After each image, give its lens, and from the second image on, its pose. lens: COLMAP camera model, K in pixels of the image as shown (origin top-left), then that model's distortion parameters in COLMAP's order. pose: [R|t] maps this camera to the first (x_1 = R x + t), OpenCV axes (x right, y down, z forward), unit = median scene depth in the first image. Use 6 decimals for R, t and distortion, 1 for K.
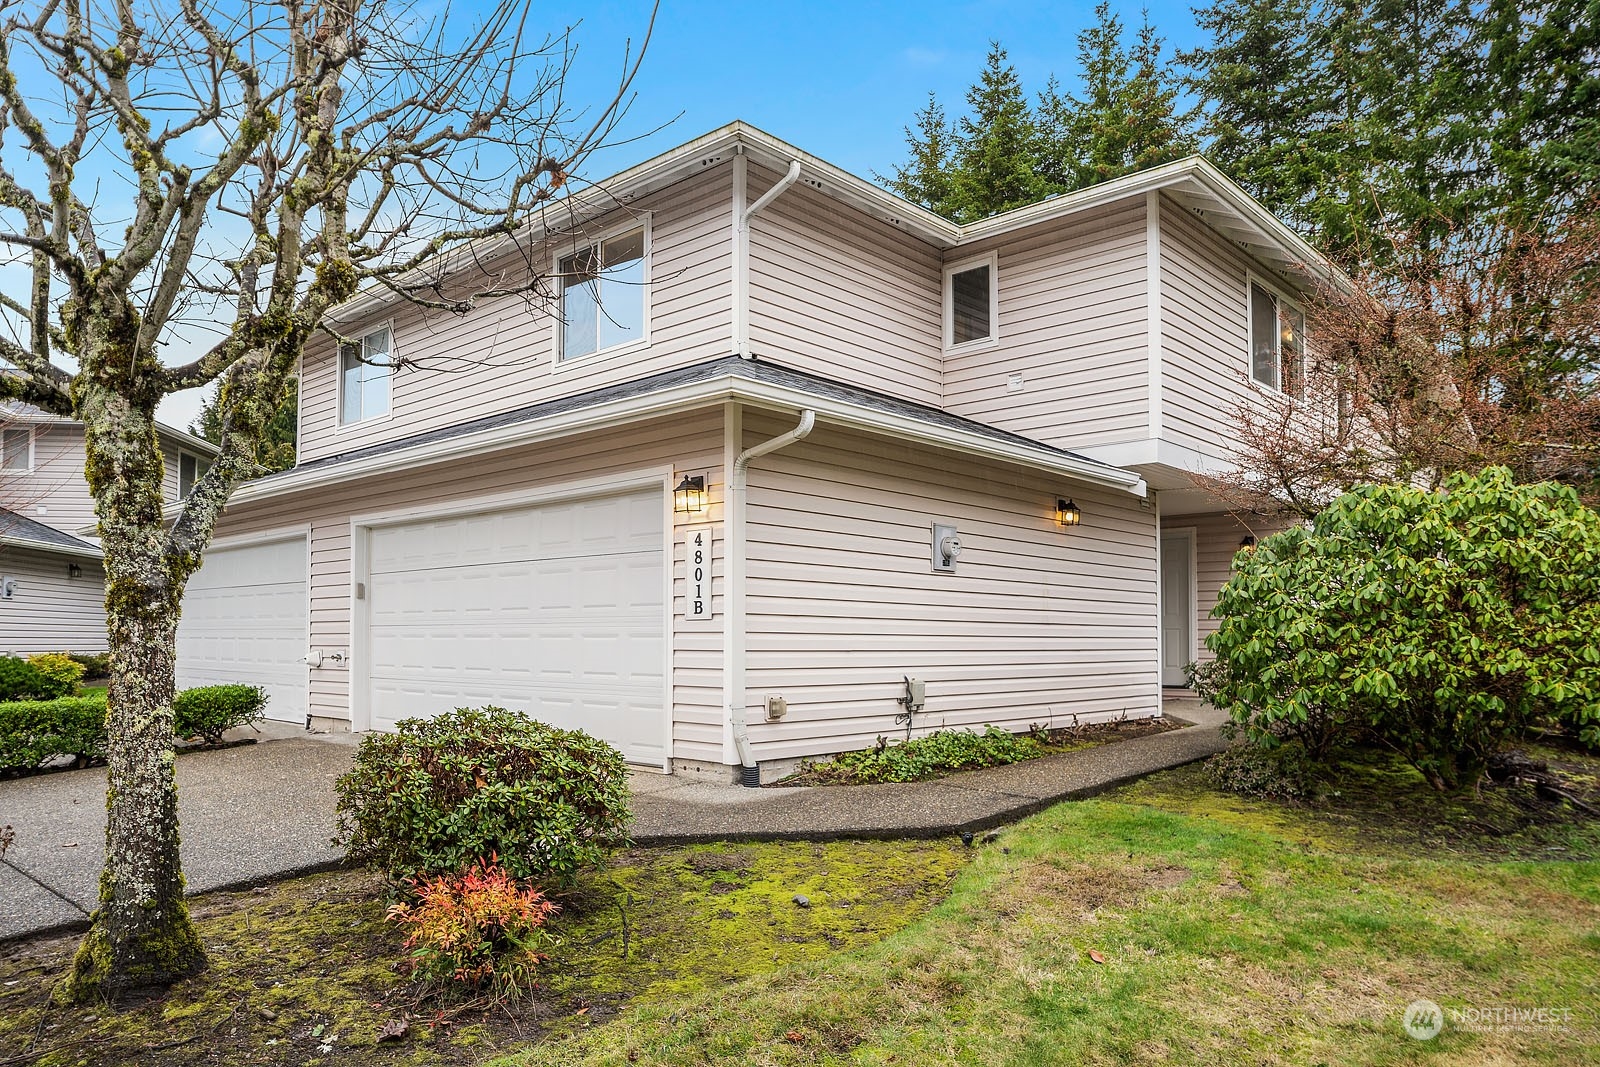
lens RADIAL K [[1032.3, 0, 800.0], [0, 1032.3, 533.5], [0, 0, 1]] dist [-0.002523, -0.001814]
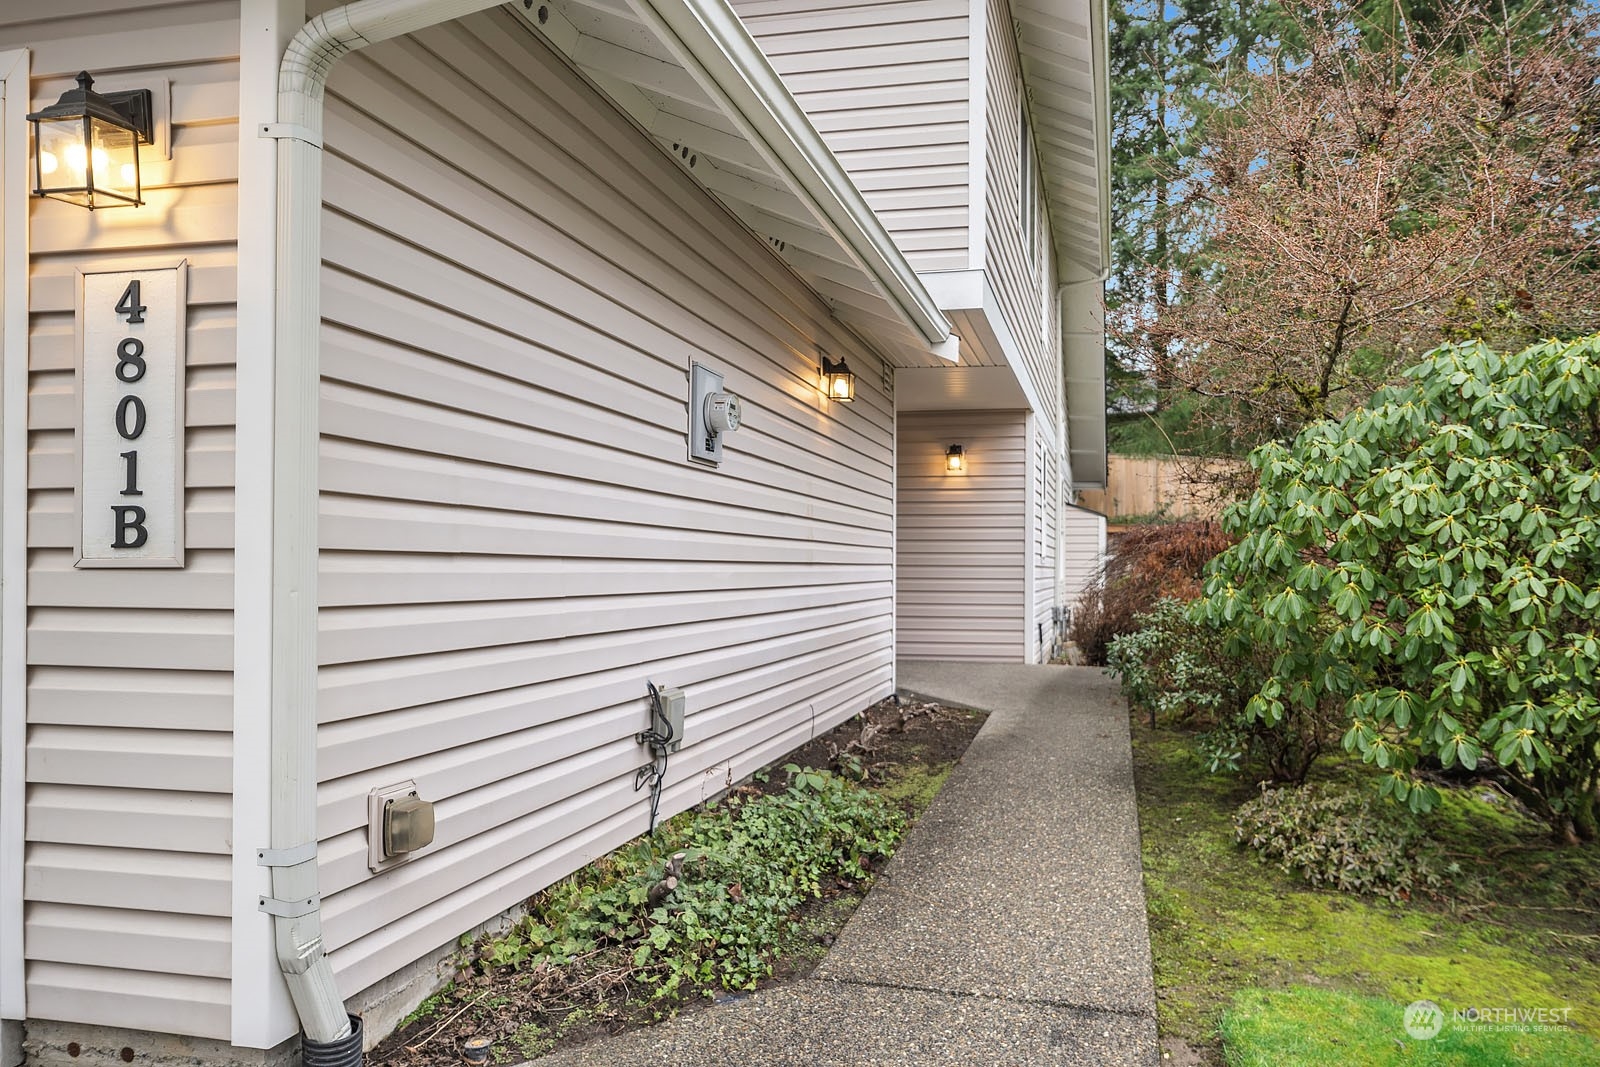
lens RADIAL K [[1032.3, 0, 800.0], [0, 1032.3, 533.5], [0, 0, 1]] dist [-0.002523, -0.001814]
pose [[0.860337, 0.014135, 0.509530, -0.079968], [-0.052319, 0.996785, 0.060688, 0.043053], [-0.507034, -0.078871, 0.858310, 0.616058]]
